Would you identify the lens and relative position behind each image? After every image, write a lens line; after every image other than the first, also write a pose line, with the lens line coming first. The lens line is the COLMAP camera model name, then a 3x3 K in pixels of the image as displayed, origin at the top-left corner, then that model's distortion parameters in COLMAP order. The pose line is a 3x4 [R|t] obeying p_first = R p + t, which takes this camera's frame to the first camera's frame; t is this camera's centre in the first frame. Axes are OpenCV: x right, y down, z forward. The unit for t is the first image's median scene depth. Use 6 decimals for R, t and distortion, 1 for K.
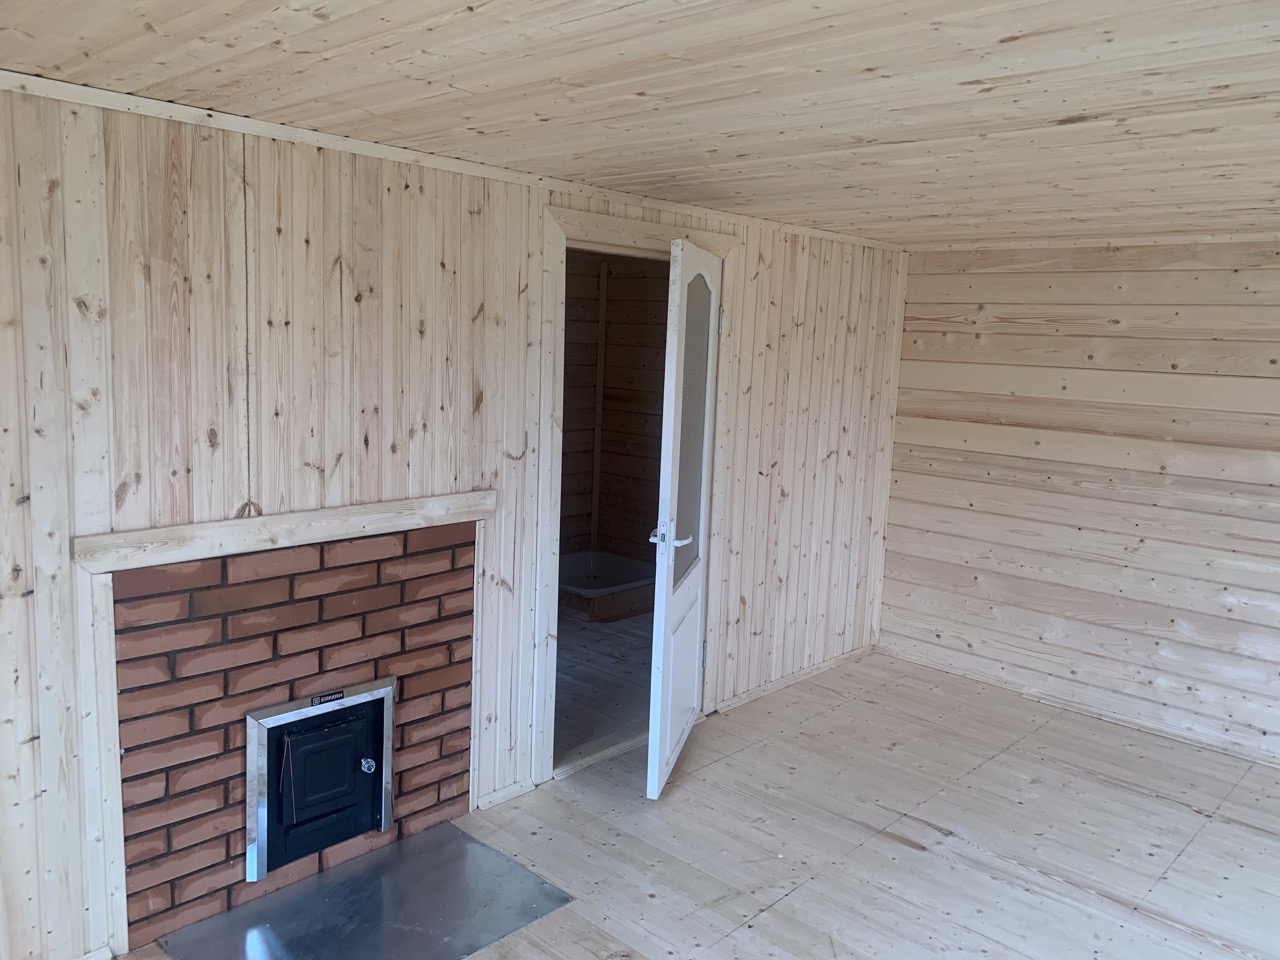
lens RADIAL K [[979.8, 0, 643.9], [0, 979.8, 466.8], [0, 0, 1]] dist [0.033512, -0.029295]
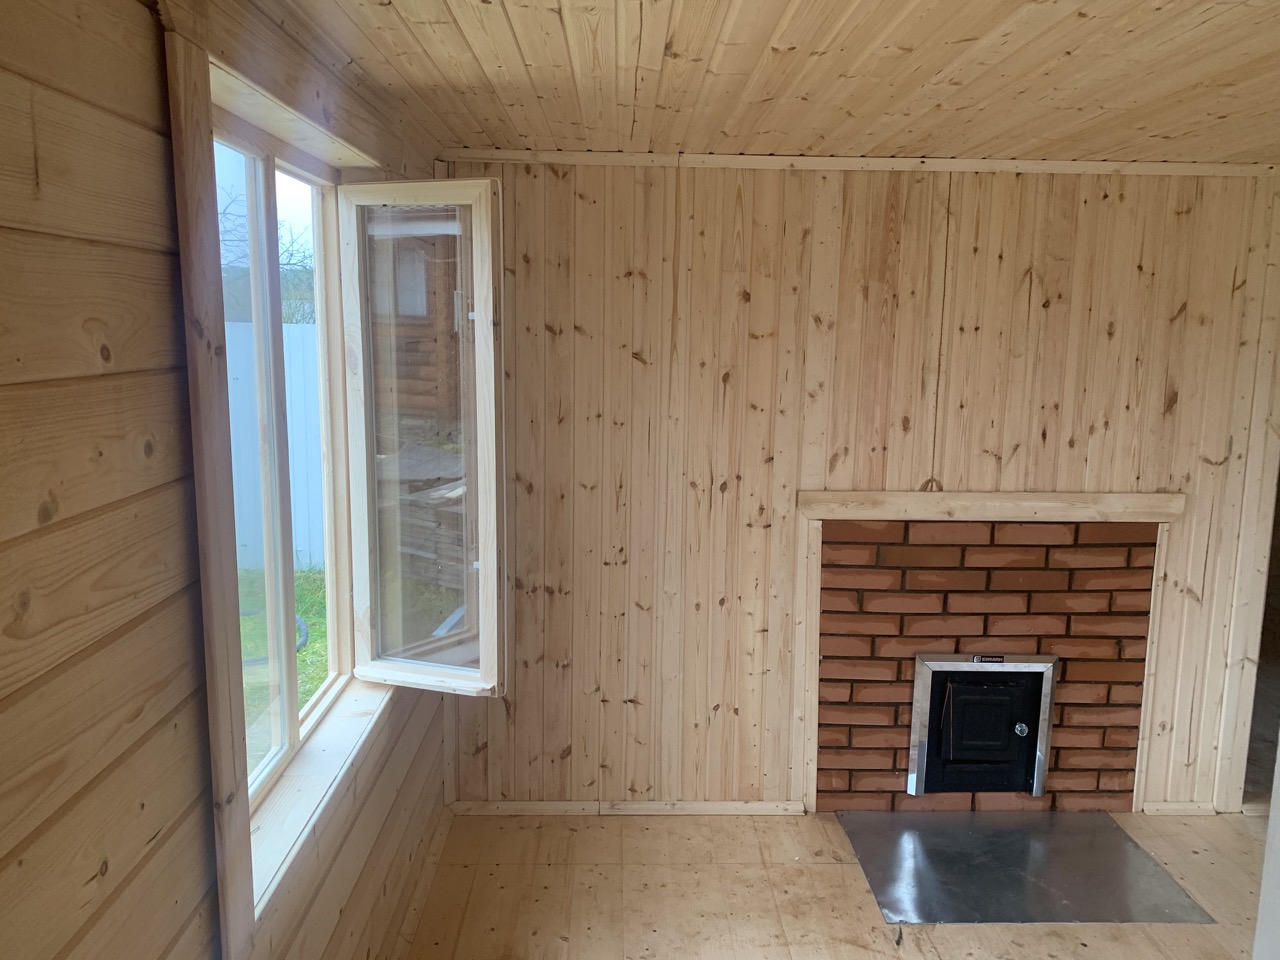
lens RADIAL K [[979.8, 0, 642.7], [0, 979.8, 476.3], [0, 0, 1]] dist [0.033512, -0.029295]
pose [[0.700480, 0.082415, -0.708898, 0.195788], [-0.081679, 0.996041, 0.035088, 0.018750], [0.708983, 0.033324, 0.704438, -0.092177]]
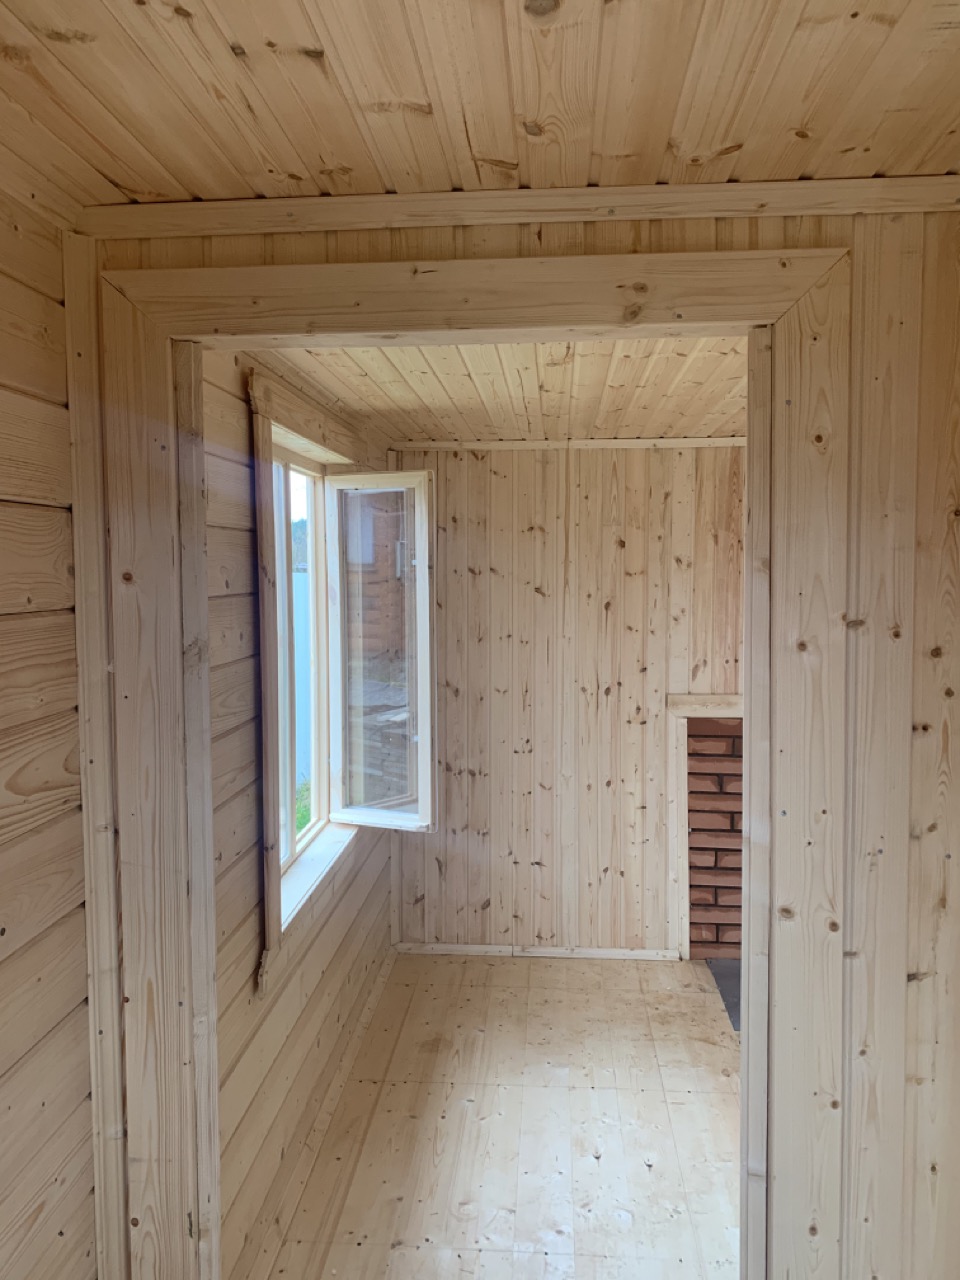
lens RADIAL K [[979.8, 0, 475.0], [0, 979.8, 639.0], [0, 0, 1]] dist [0.033512, -0.029295]
pose [[0.619383, 0.017144, -0.784901, 0.478196], [-0.077163, 0.996250, -0.039130, 0.058473], [0.781287, 0.084802, 0.618384, -0.285725]]
